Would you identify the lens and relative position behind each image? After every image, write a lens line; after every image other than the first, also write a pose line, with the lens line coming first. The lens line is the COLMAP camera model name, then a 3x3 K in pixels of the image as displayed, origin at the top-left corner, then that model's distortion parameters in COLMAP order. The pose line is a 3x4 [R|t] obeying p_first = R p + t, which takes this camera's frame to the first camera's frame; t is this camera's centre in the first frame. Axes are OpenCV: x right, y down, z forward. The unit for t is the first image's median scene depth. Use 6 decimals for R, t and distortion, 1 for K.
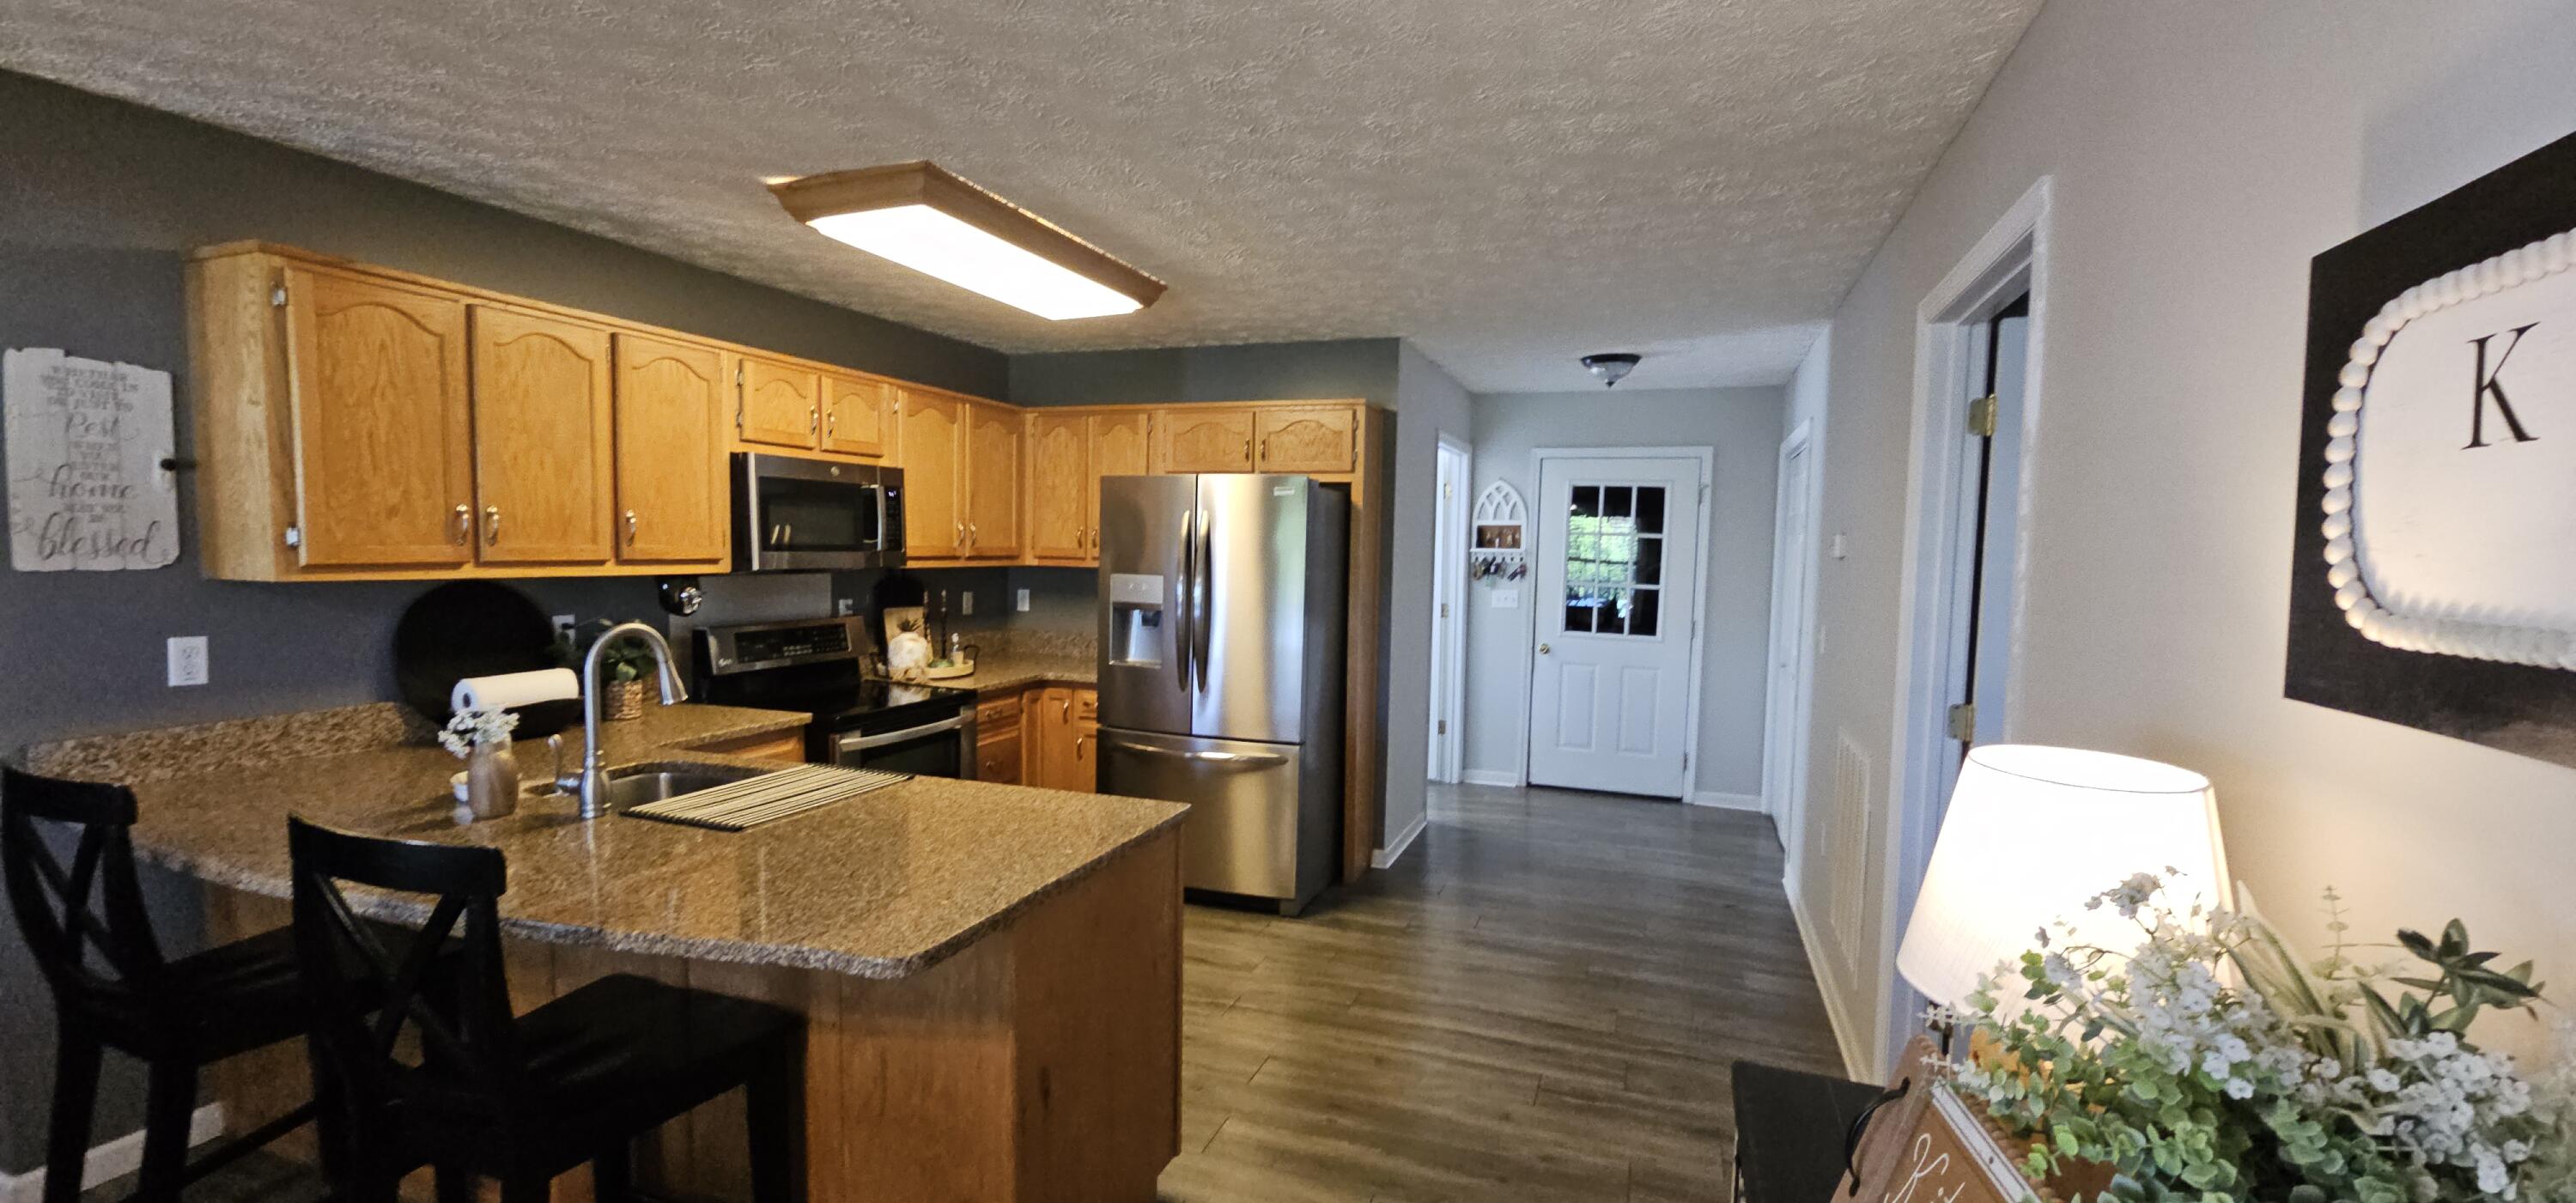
lens RADIAL K [[1043.6, 0, 1275.2], [0, 1043.6, 618.2], [0, 0, 1]] dist [-0.001028, -0.000211]
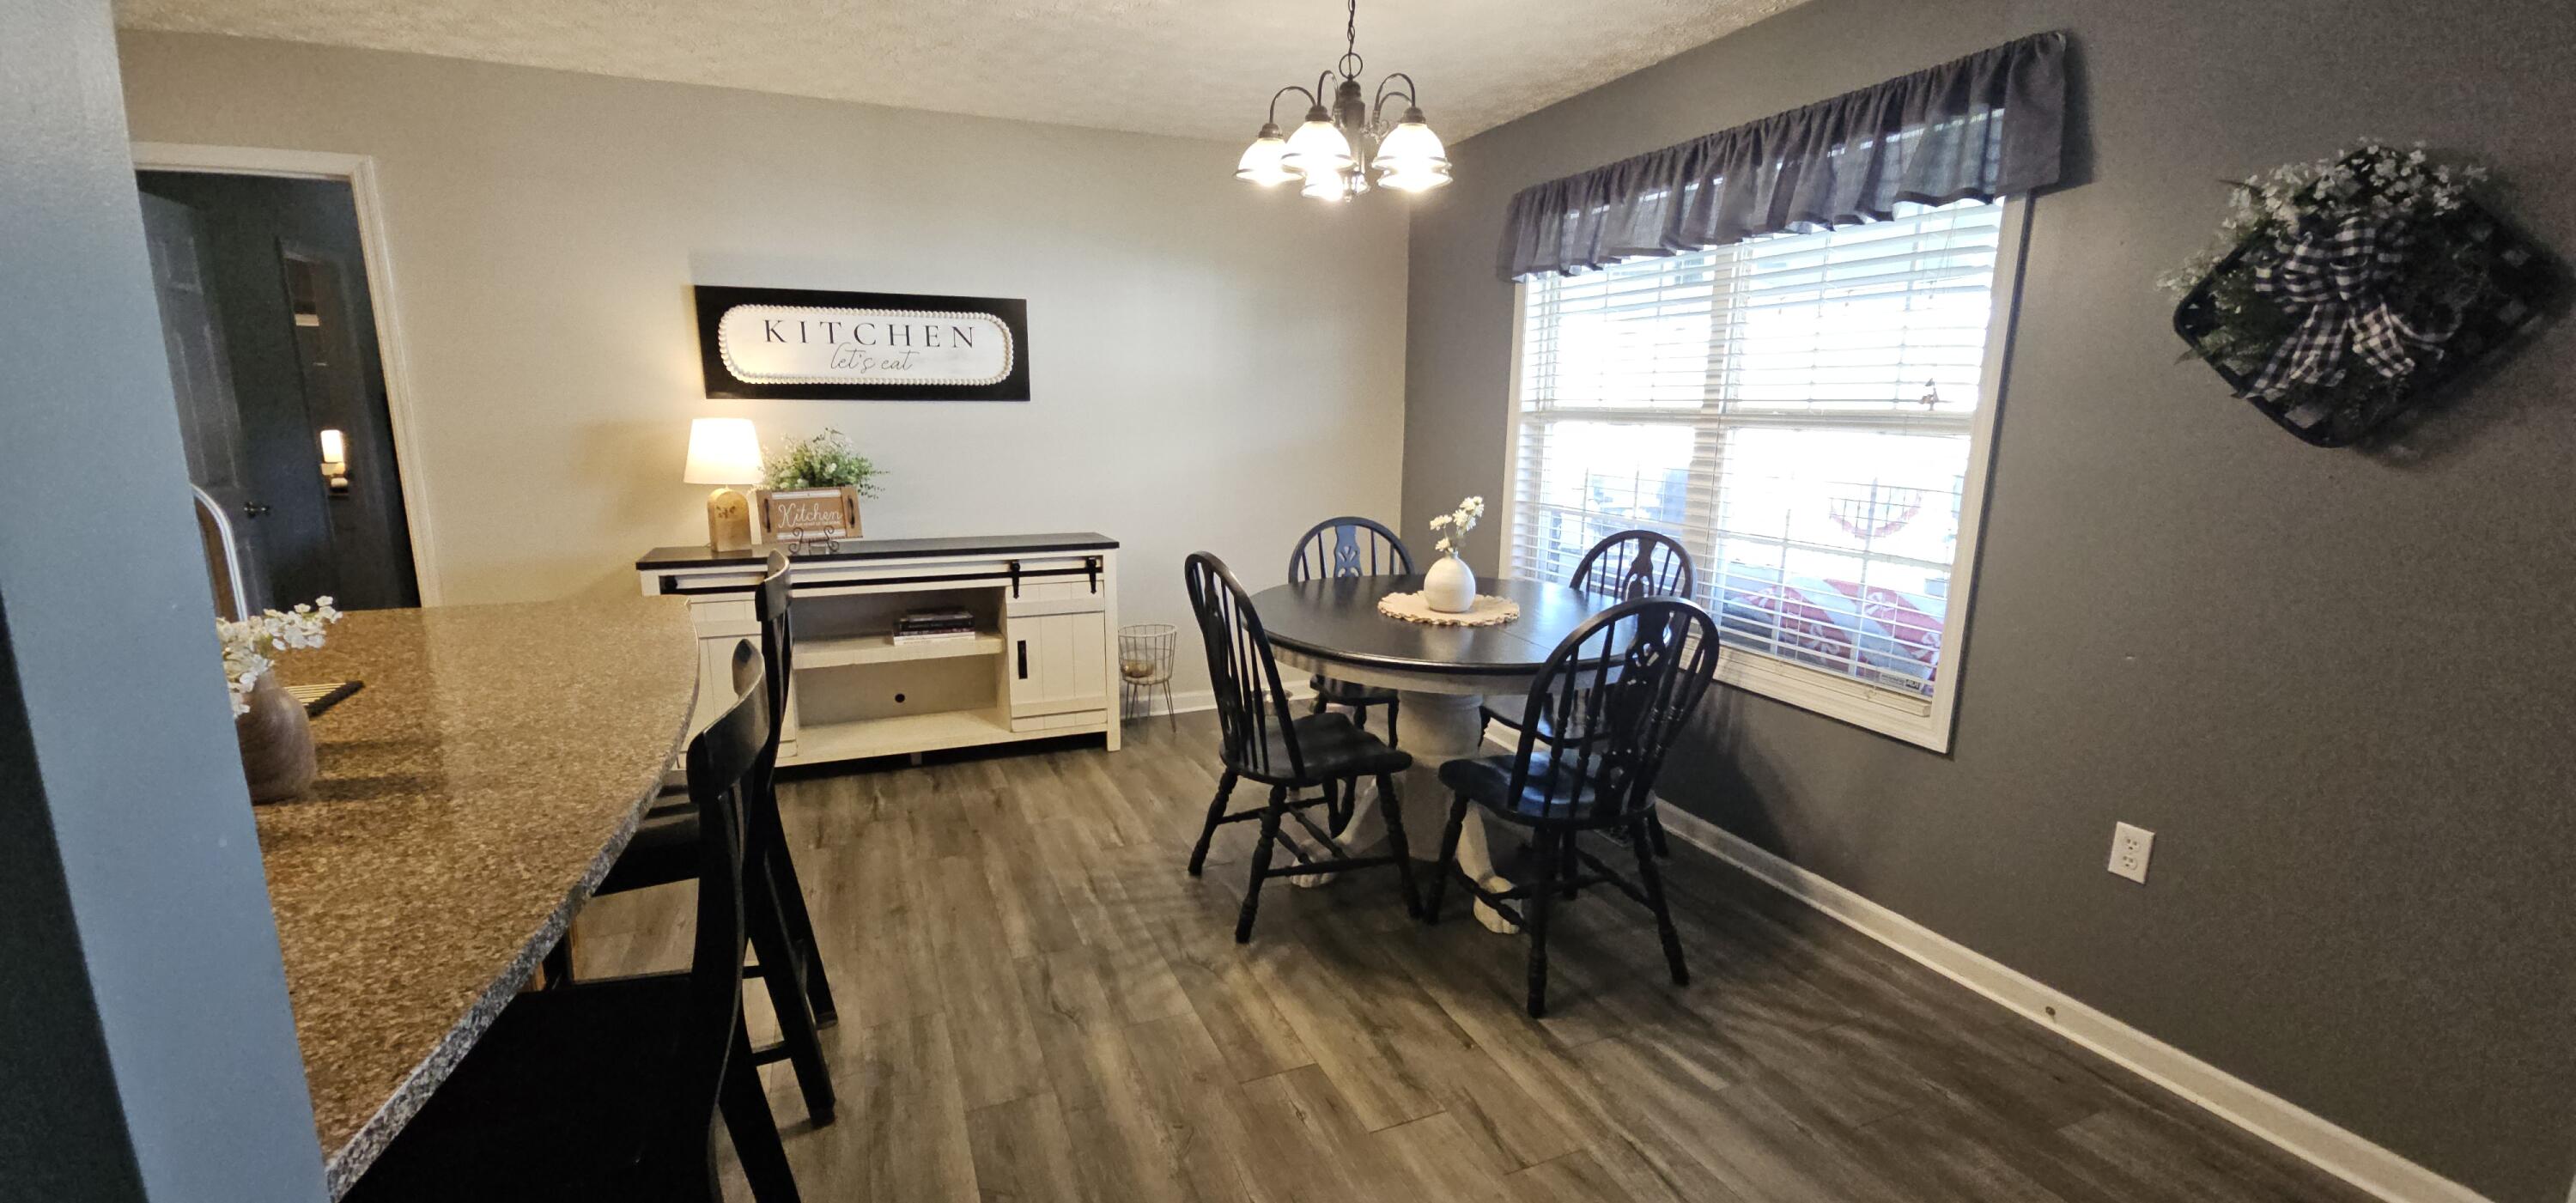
lens RADIAL K [[1043.6, 0, 1275.2], [0, 1043.6, 618.2], [0, 0, 1]] dist [-0.001028, -0.000211]
pose [[-0.679511, -0.173344, 0.712893, -0.697013], [0.029844, 0.964352, 0.262935, -0.018816], [-0.733058, 0.199943, -0.650114, 0.428645]]
